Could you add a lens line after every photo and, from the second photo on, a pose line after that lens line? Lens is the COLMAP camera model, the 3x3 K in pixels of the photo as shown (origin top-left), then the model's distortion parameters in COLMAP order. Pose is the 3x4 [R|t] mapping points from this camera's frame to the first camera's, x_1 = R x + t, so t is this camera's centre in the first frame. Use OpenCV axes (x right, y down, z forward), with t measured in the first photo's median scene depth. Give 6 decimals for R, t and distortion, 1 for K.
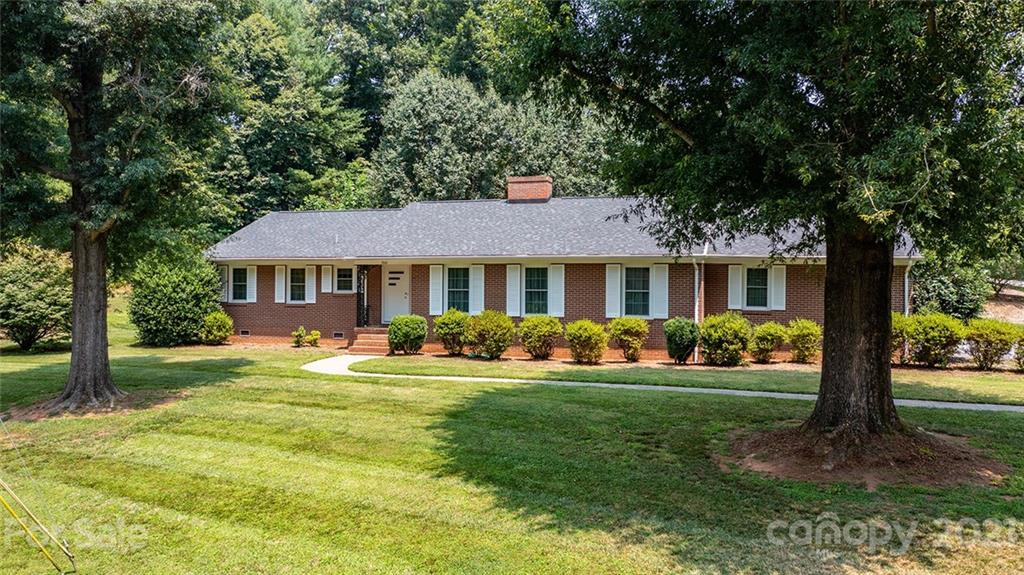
lens RADIAL K [[808.0, 0, 510.6], [0, 808.0, 281.8], [0, 0, 1]] dist [-0.022235, 0.009666]
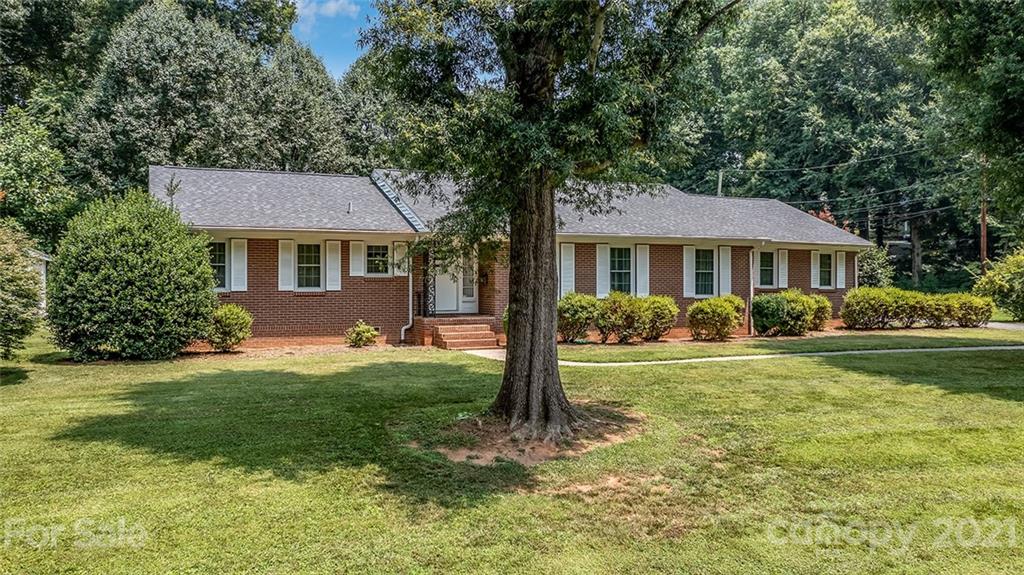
lens RADIAL K [[808.0, 0, 510.6], [0, 808.0, 281.8], [0, 0, 1]] dist [-0.022235, 0.009666]
pose [[0.744599, -0.006639, 0.667479, -0.639325], [0.006972, 0.999973, 0.002169, 0.018217], [-0.667476, 0.003039, 0.744625, 0.331910]]
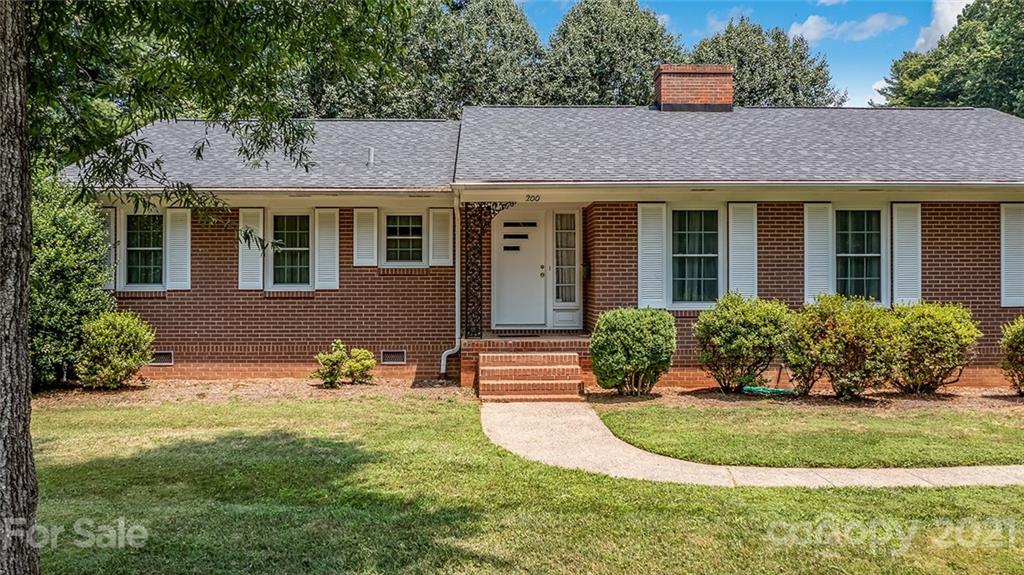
lens RADIAL K [[808.0, 0, 510.6], [0, 808.0, 281.8], [0, 0, 1]] dist [-0.022235, 0.009666]
pose [[0.947648, -0.004897, 0.319280, -0.300700], [0.005992, 0.999979, -0.002447, 0.024277], [-0.319261, 0.004232, 0.947657, 0.534295]]
